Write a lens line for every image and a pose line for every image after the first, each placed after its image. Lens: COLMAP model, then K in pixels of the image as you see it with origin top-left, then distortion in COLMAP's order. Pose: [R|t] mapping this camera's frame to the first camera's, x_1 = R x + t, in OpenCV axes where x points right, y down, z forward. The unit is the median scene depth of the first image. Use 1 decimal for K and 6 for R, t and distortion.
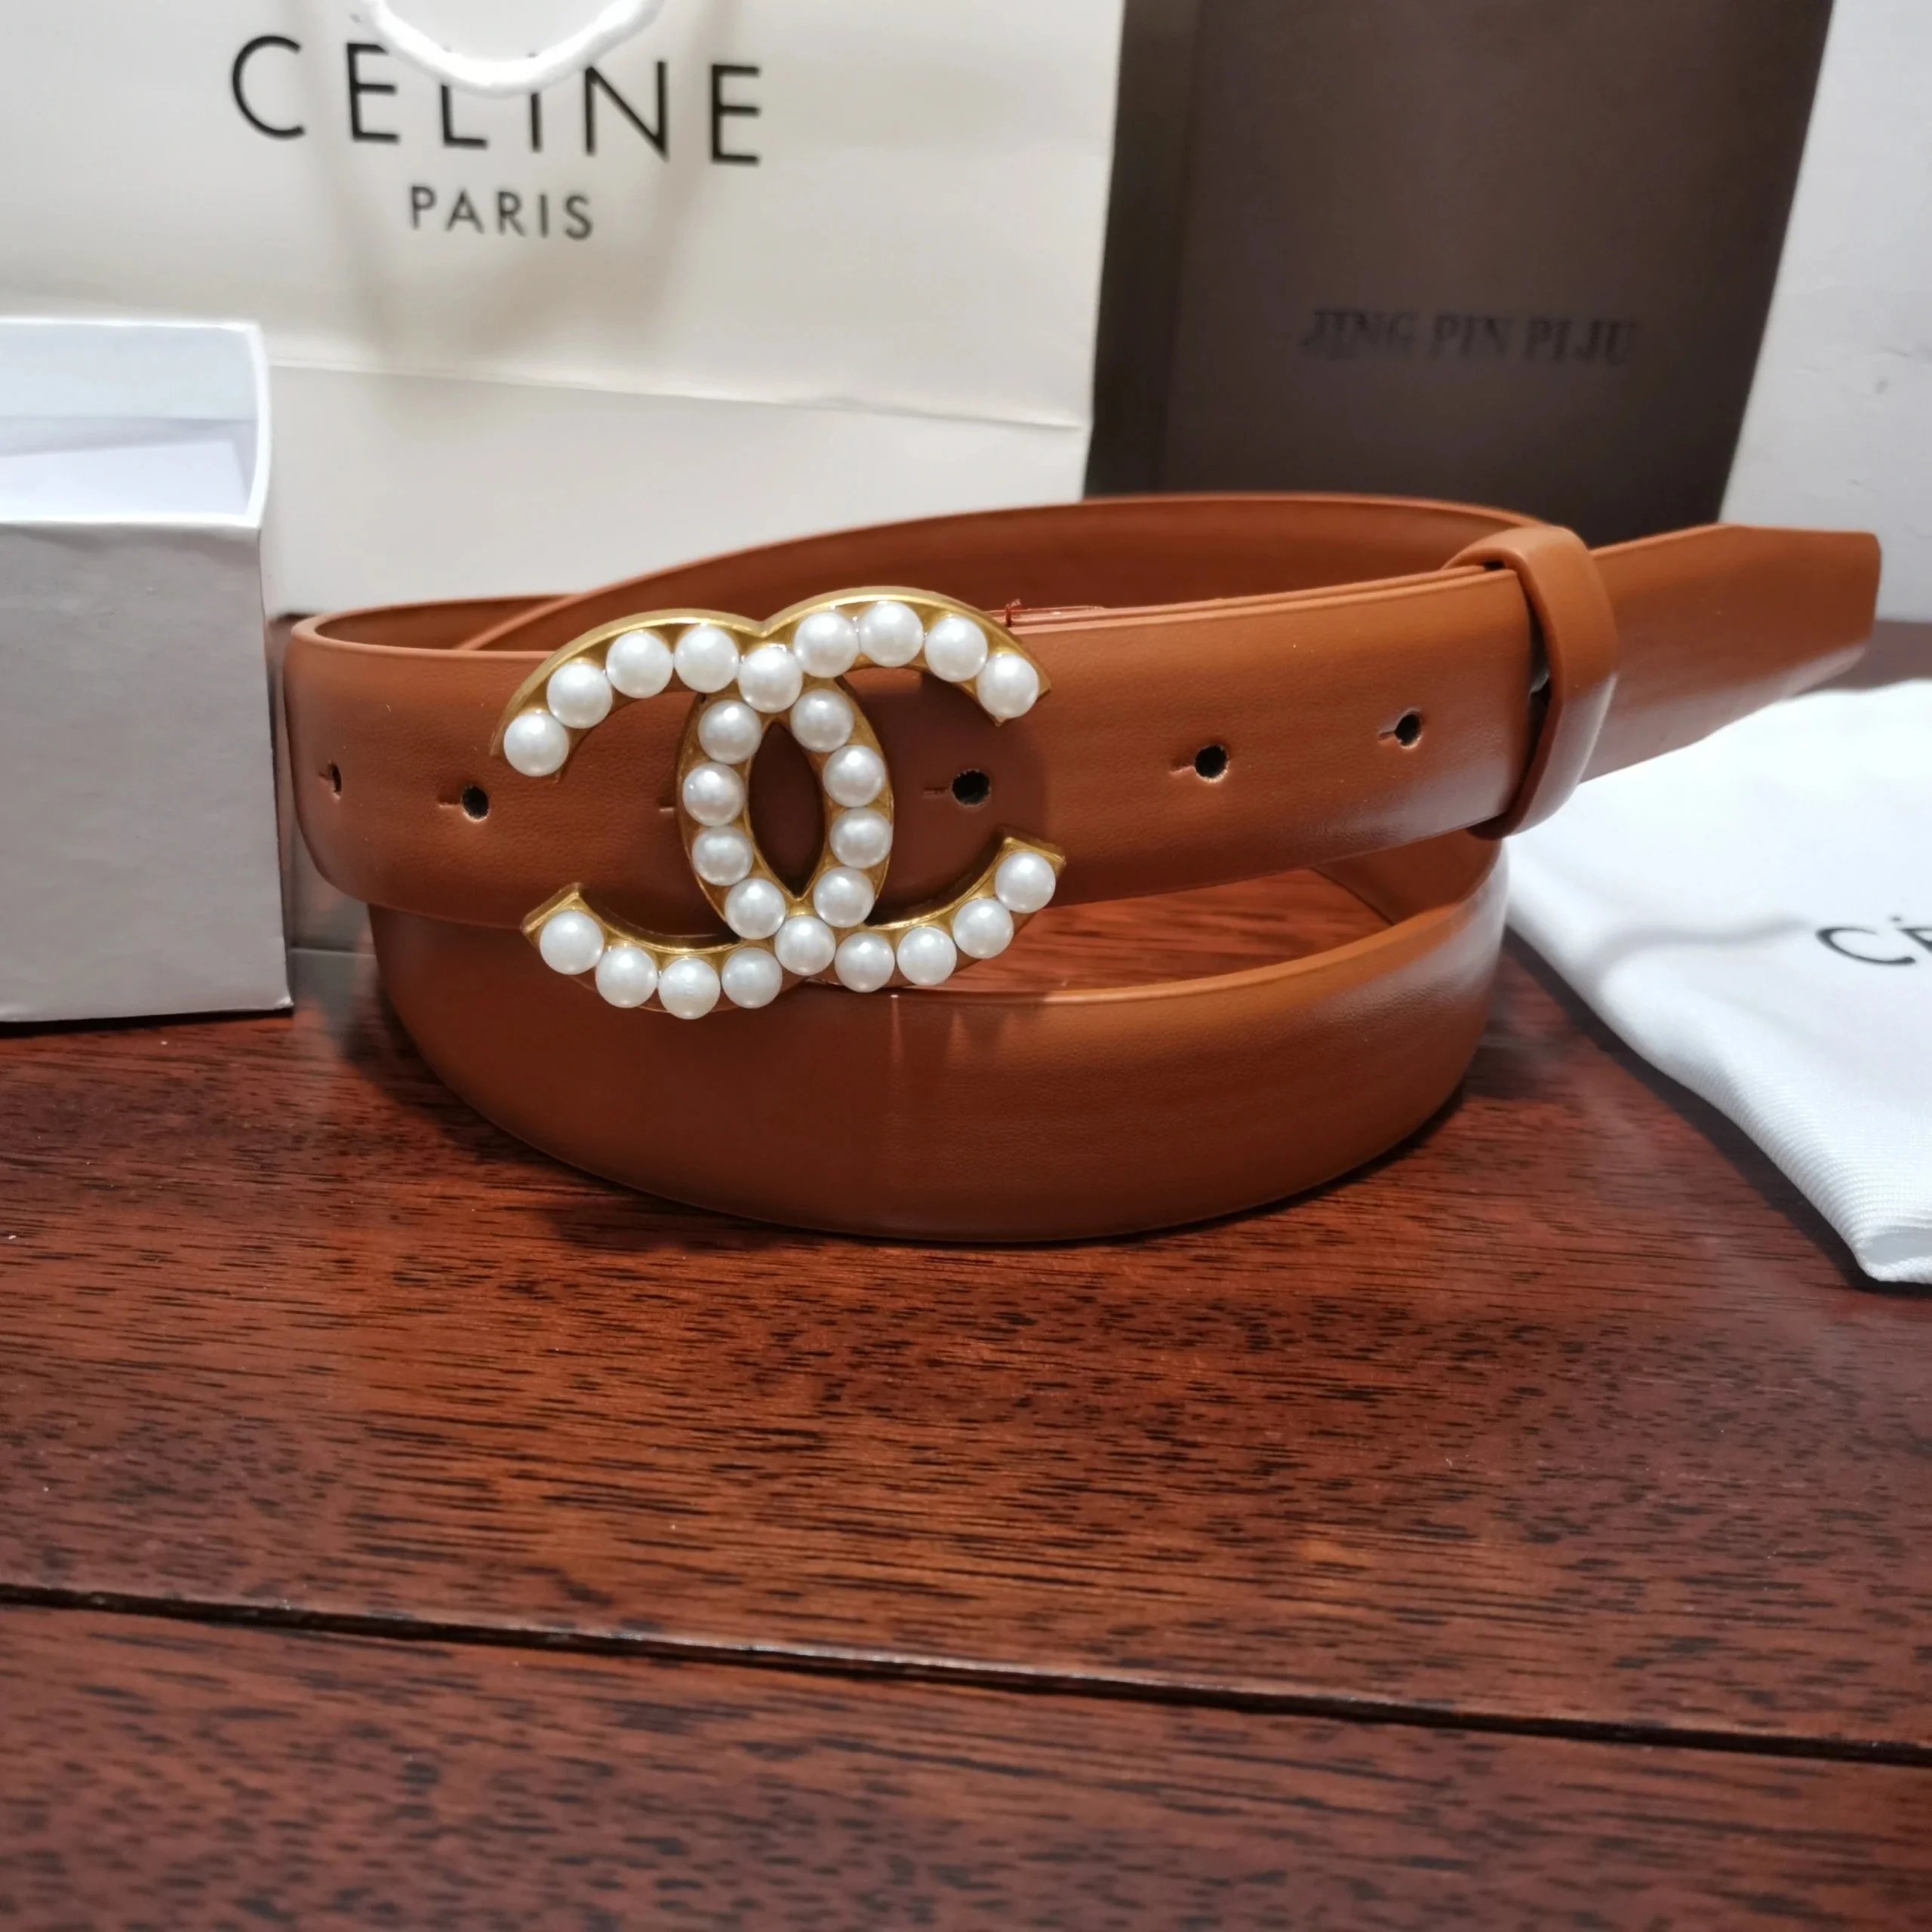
lens RADIAL K [[1952.0, 0, 973.3], [0, 1952.0, 994.5], [0, 0, 1]] dist [0.040417, -0.087316]
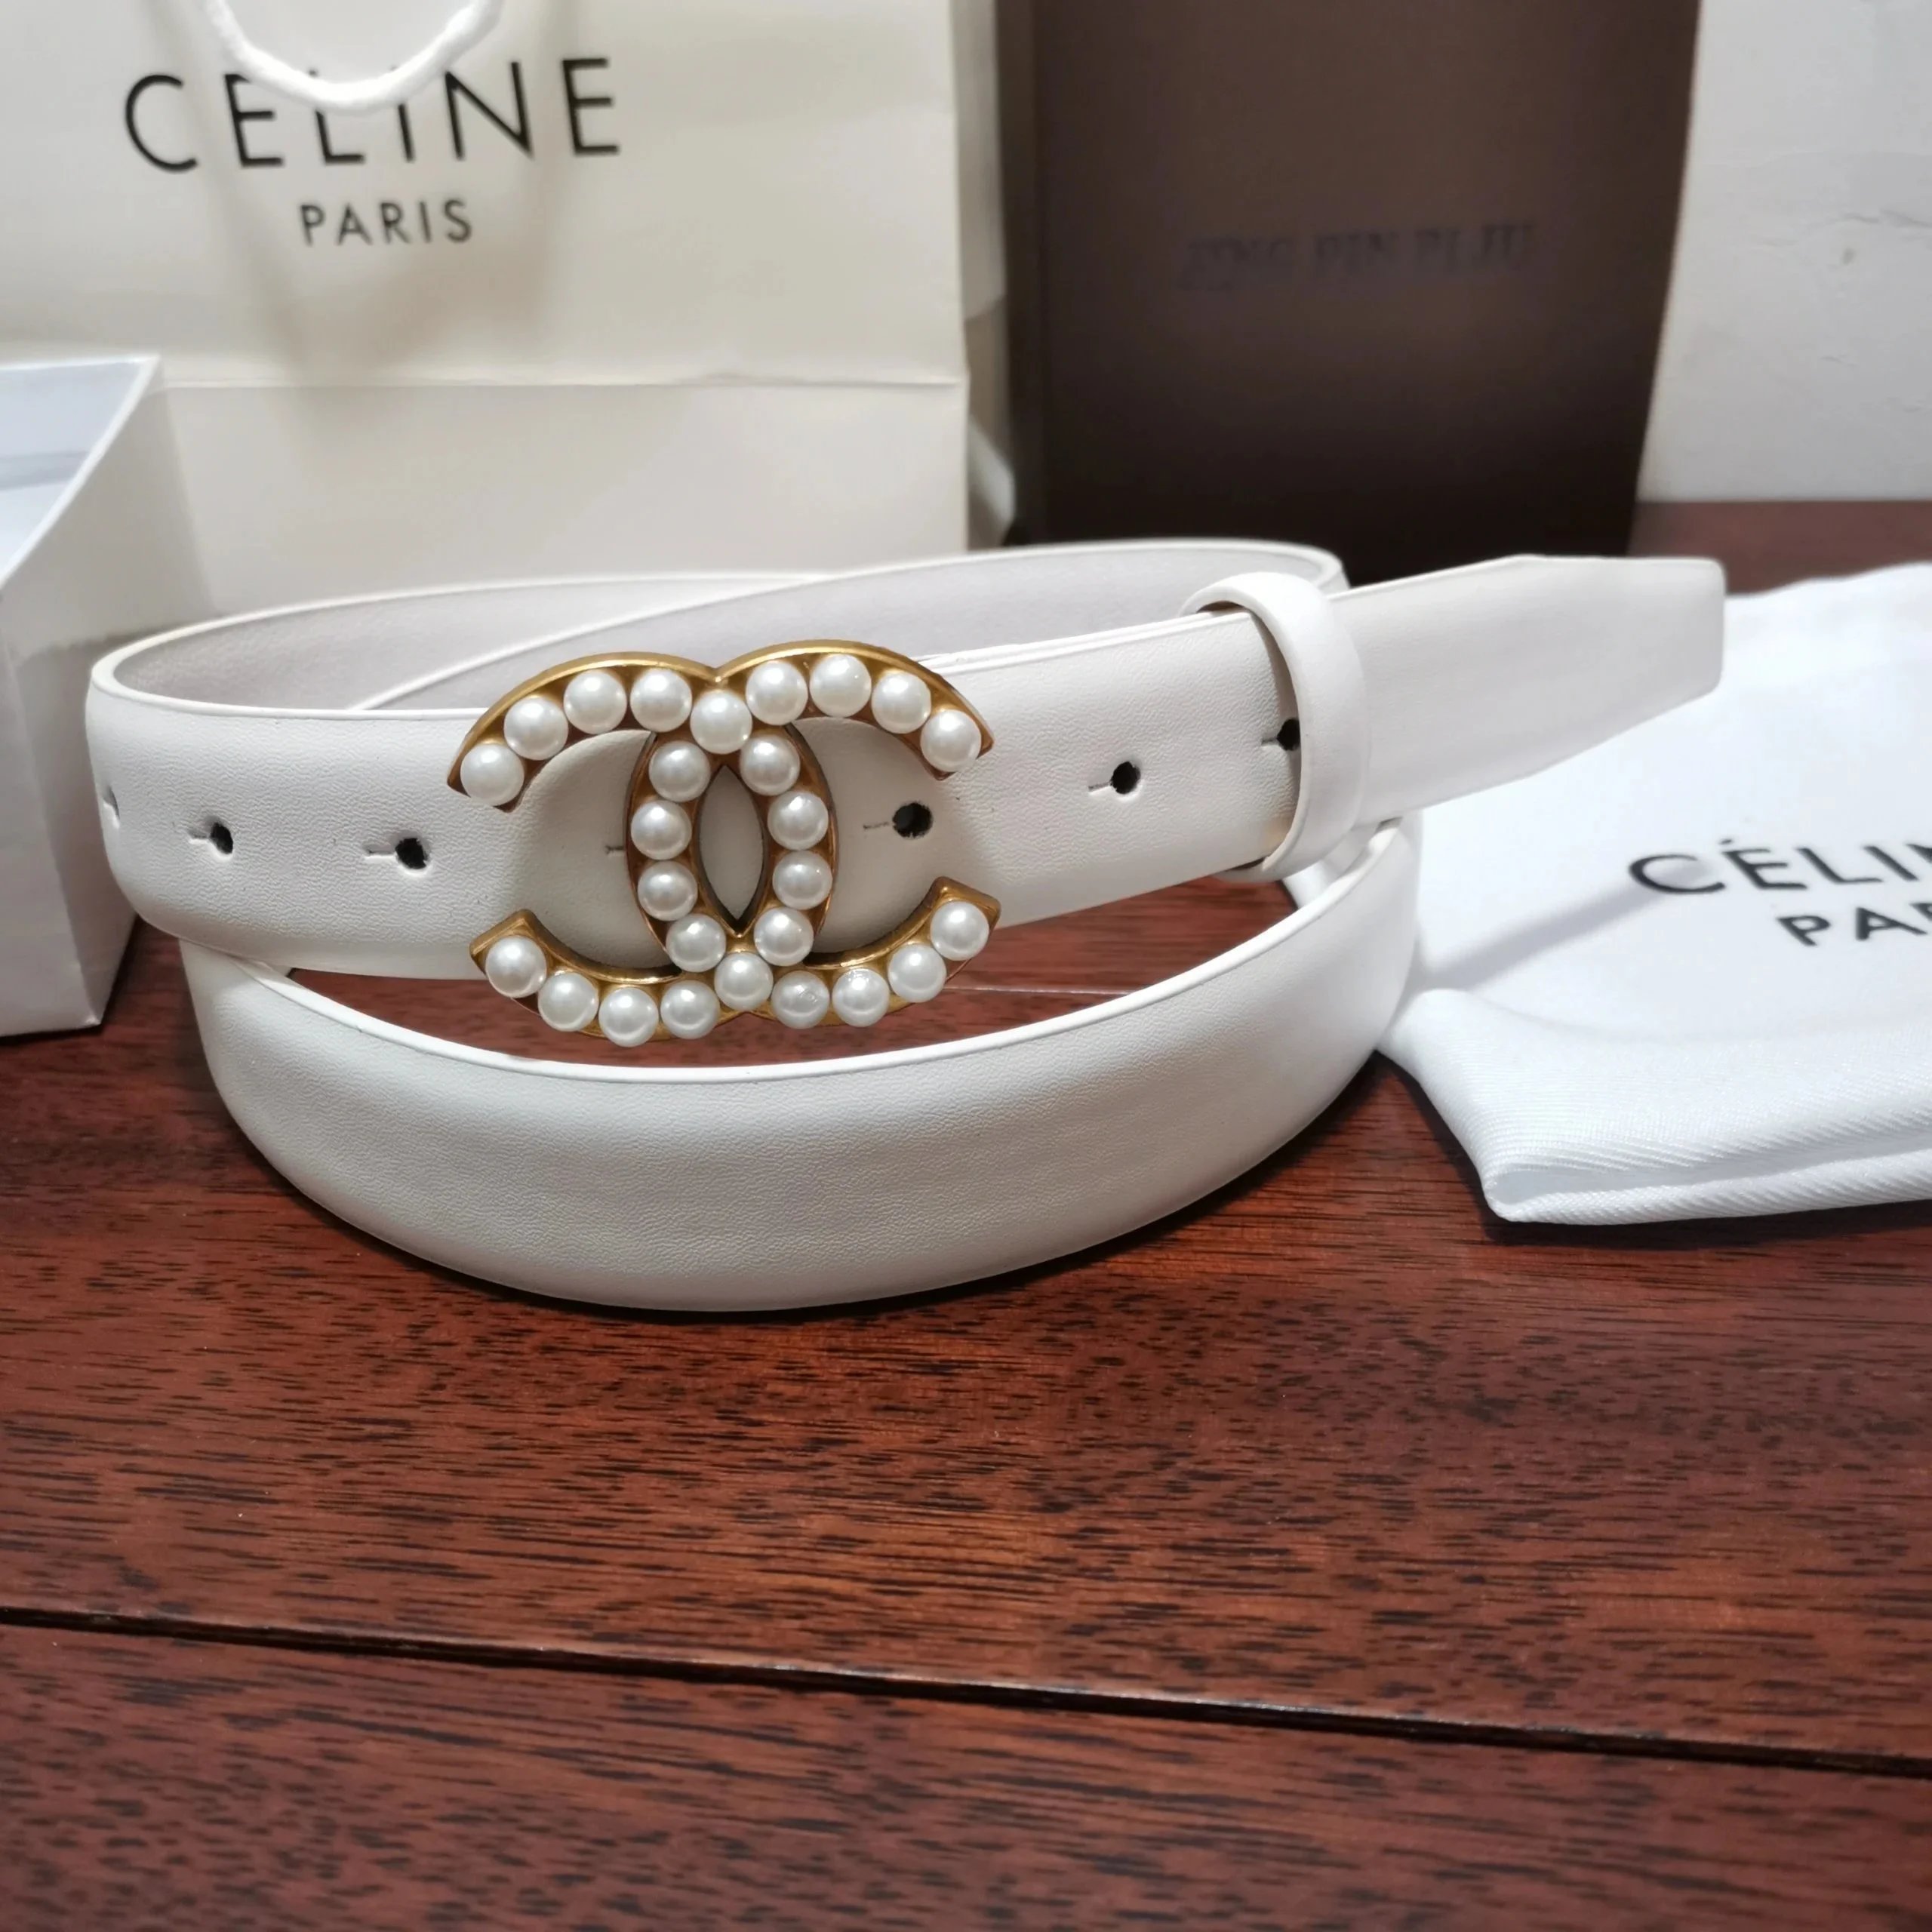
lens RADIAL K [[1952.0, 0, 973.3], [0, 1952.0, 994.5], [0, 0, 1]] dist [0.040417, -0.087316]
pose [[0.991852, -0.047201, -0.118330, 0.384896], [0.052563, 0.997708, 0.042608, -0.043370], [0.116048, -0.048480, 0.992060, -0.029371]]
